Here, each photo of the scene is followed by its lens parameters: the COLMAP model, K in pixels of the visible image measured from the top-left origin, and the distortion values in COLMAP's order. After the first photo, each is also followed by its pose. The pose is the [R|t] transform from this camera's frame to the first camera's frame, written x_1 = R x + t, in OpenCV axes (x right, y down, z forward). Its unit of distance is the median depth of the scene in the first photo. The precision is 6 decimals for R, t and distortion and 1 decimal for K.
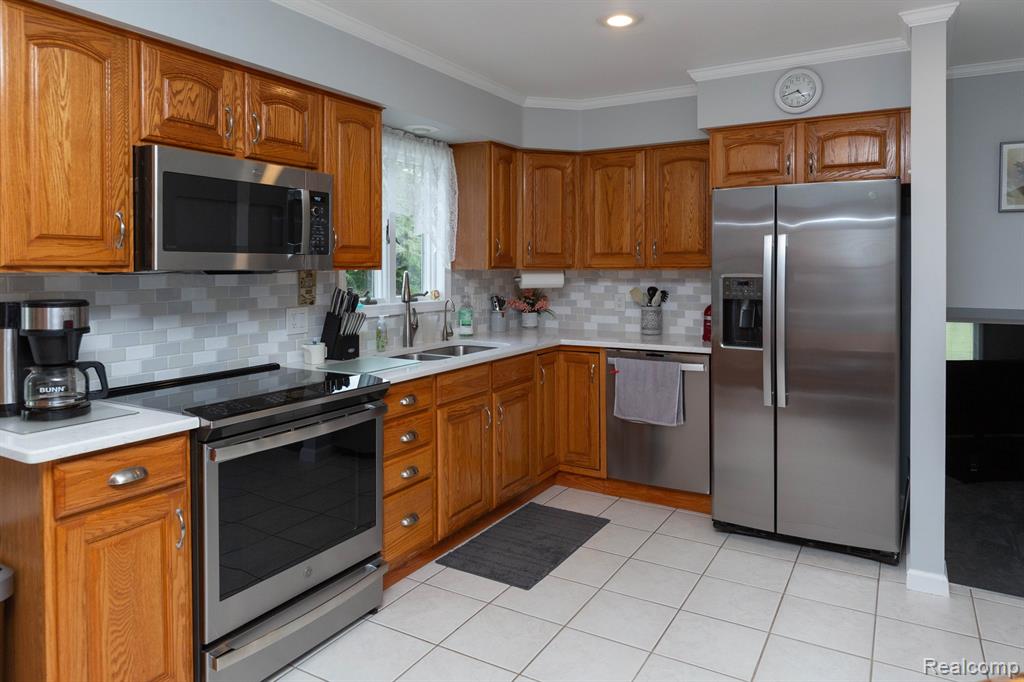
lens RADIAL K [[651.4, 0, 540.3], [0, 651.4, 270.9], [0, 0, 1]] dist [-0.003139, -0.000783]
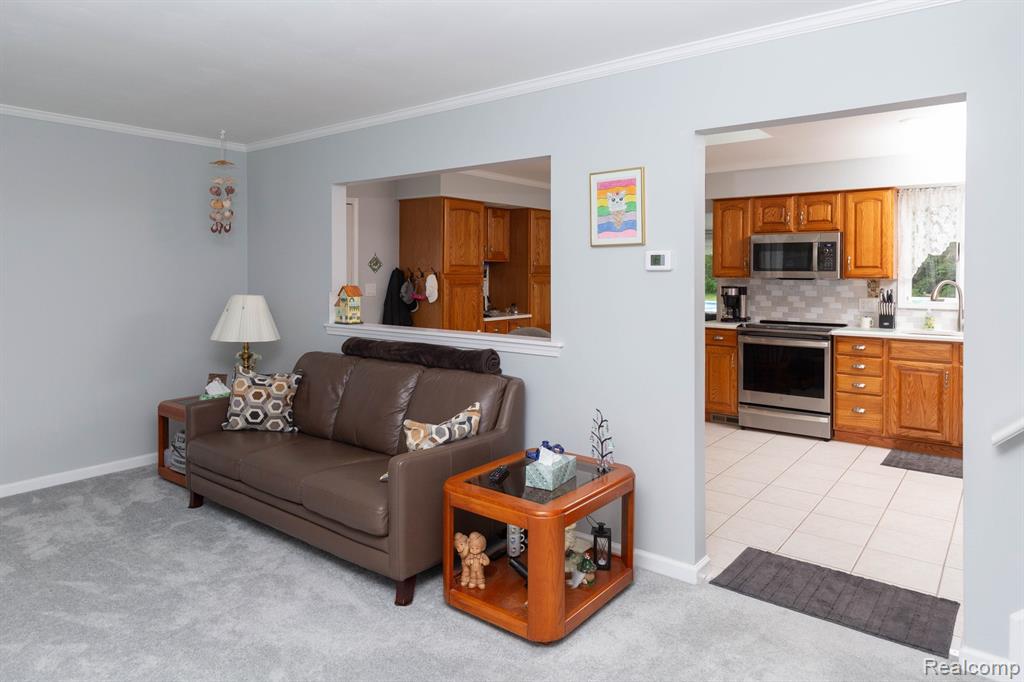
lens RADIAL K [[652.7, 0, 528.8], [0, 652.7, 279.4], [0, 0, 1]] dist [-0.000059, -0.000061]
pose [[-0.107260, 0.012706, -0.994150, 1.903399], [-0.009664, 0.999858, 0.013822, -0.018874], [0.994184, 0.011090, -0.107122, 0.249364]]
